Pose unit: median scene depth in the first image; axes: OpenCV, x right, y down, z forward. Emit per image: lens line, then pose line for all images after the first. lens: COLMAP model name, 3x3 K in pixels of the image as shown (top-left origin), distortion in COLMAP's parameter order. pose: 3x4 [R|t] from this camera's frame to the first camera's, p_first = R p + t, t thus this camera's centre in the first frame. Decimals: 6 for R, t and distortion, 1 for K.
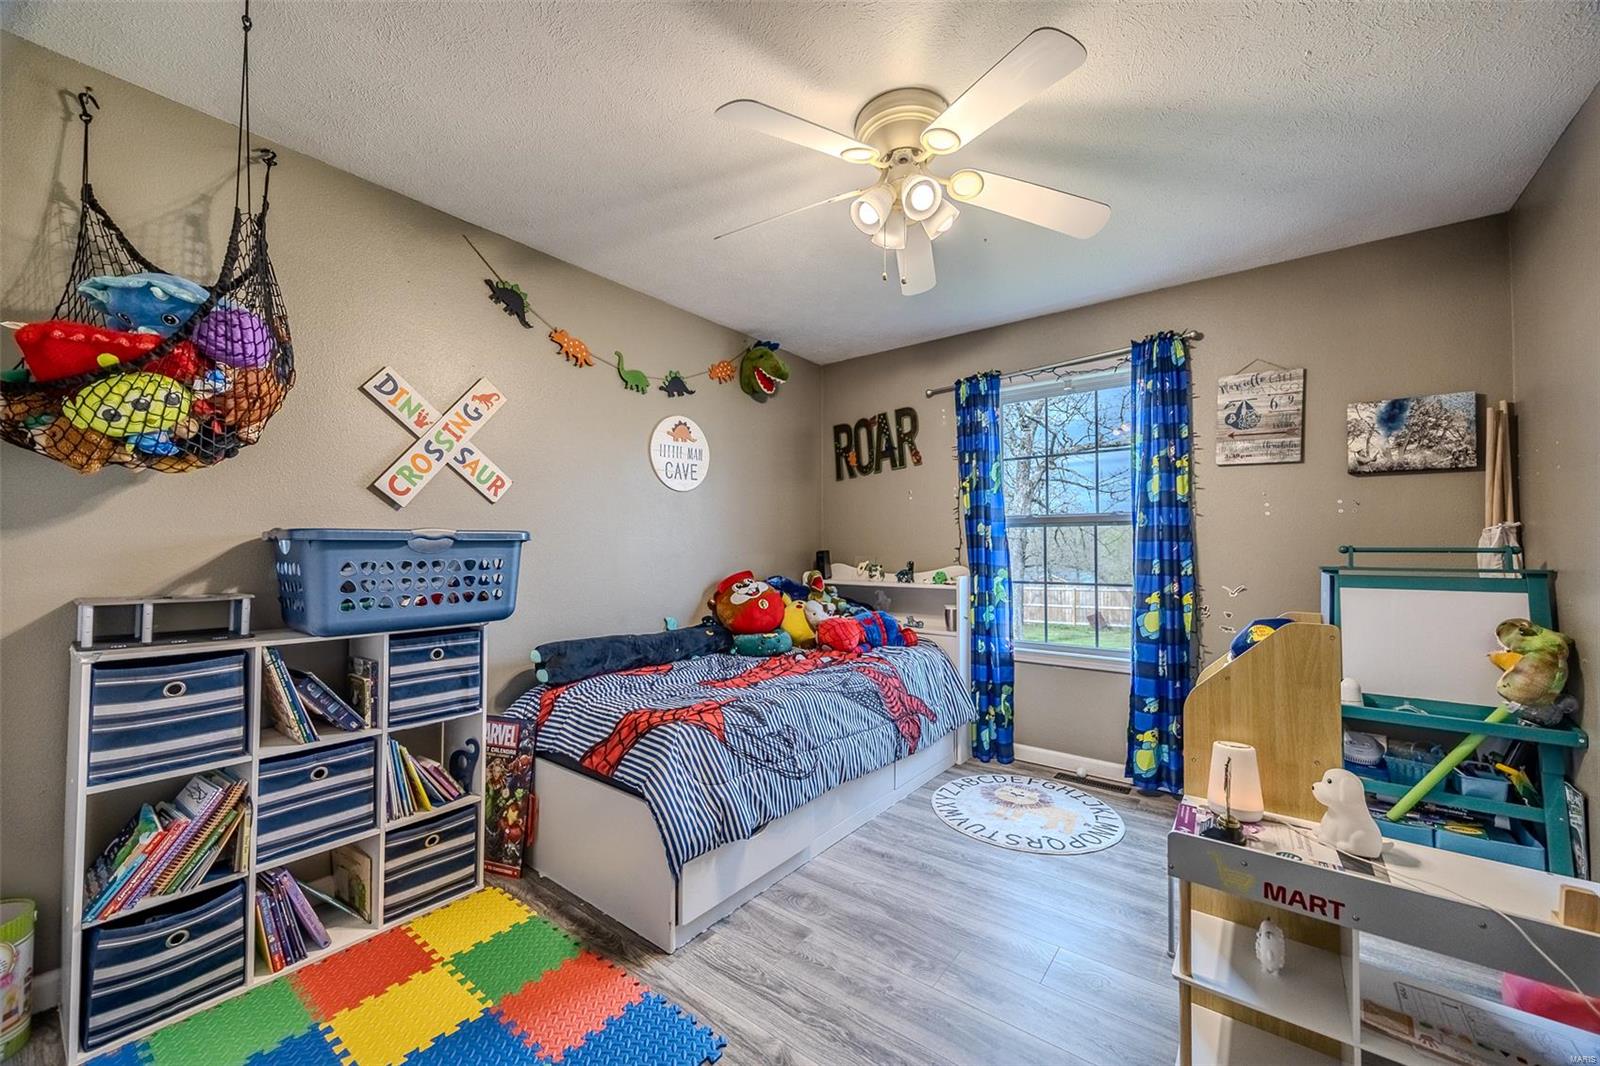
lens RADIAL K [[608.6, 0, 799.9], [0, 608.6, 534.5], [0, 0, 1]] dist [-0.003348, -0.000239]
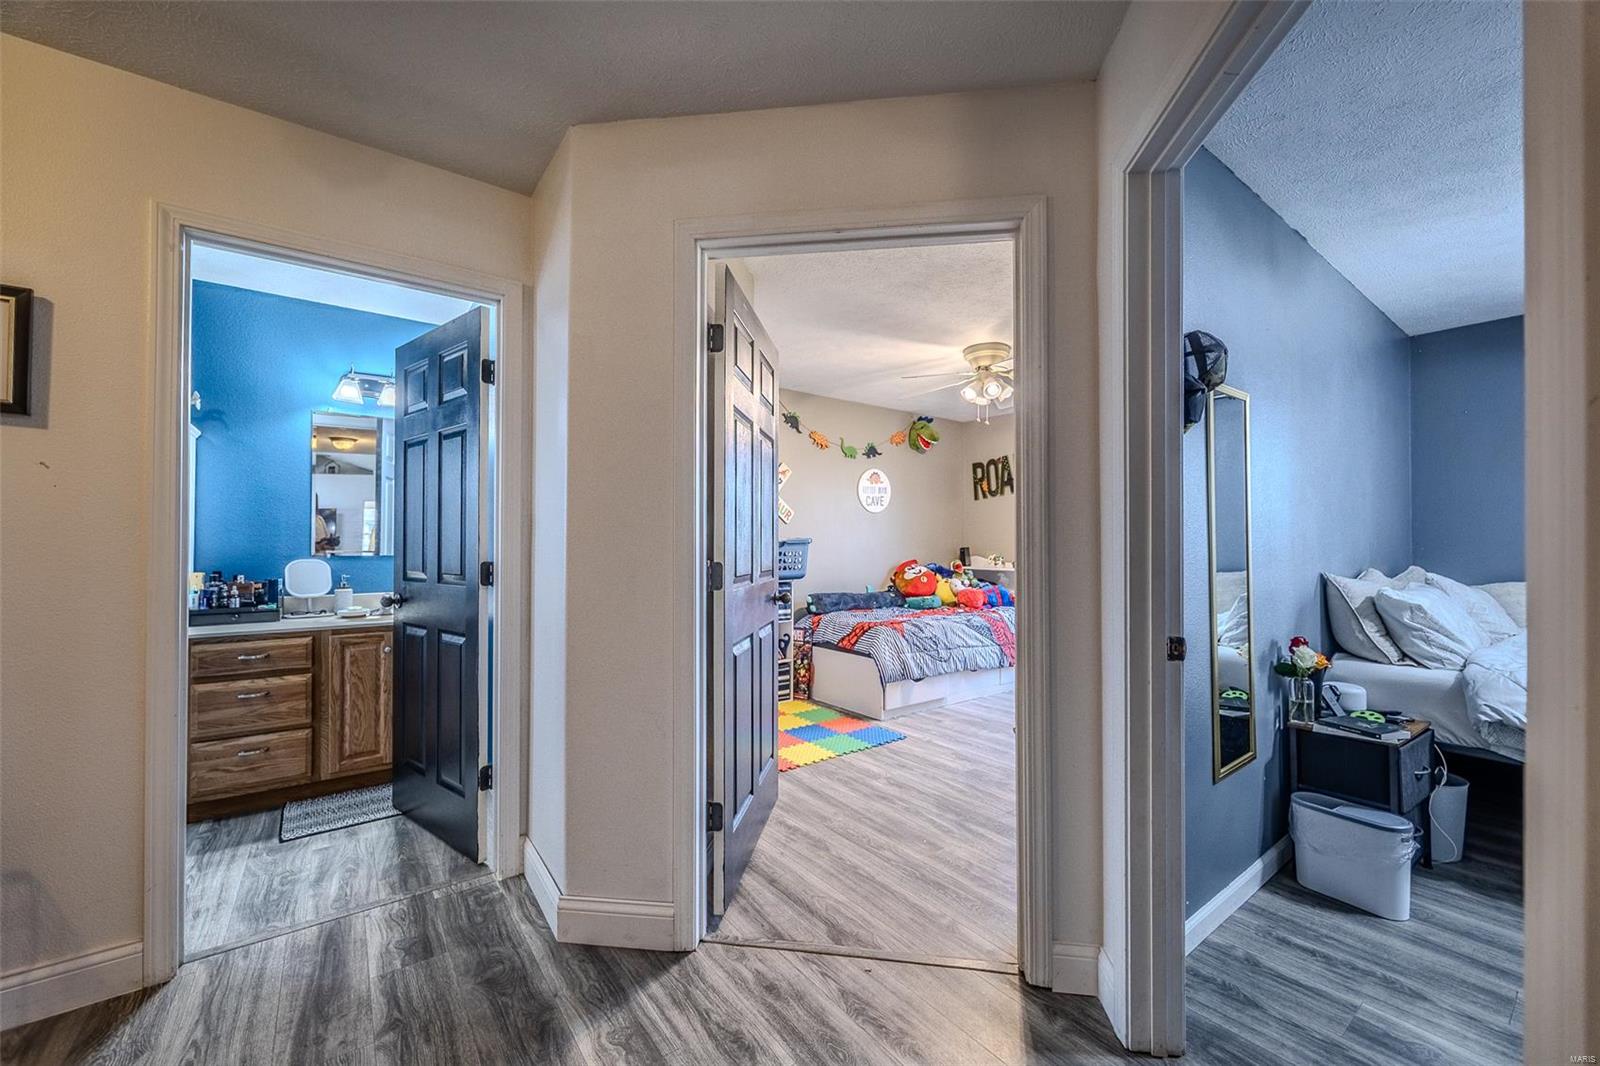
lens RADIAL K [[608.6, 0, 799.9], [0, 608.6, 534.5], [0, 0, 1]] dist [-0.003348, -0.000239]
pose [[0.963786, -0.003643, -0.266652, 0.063602], [0.005440, 0.999967, 0.006002, -0.022858], [0.266622, -0.007236, 0.963774, -0.769252]]
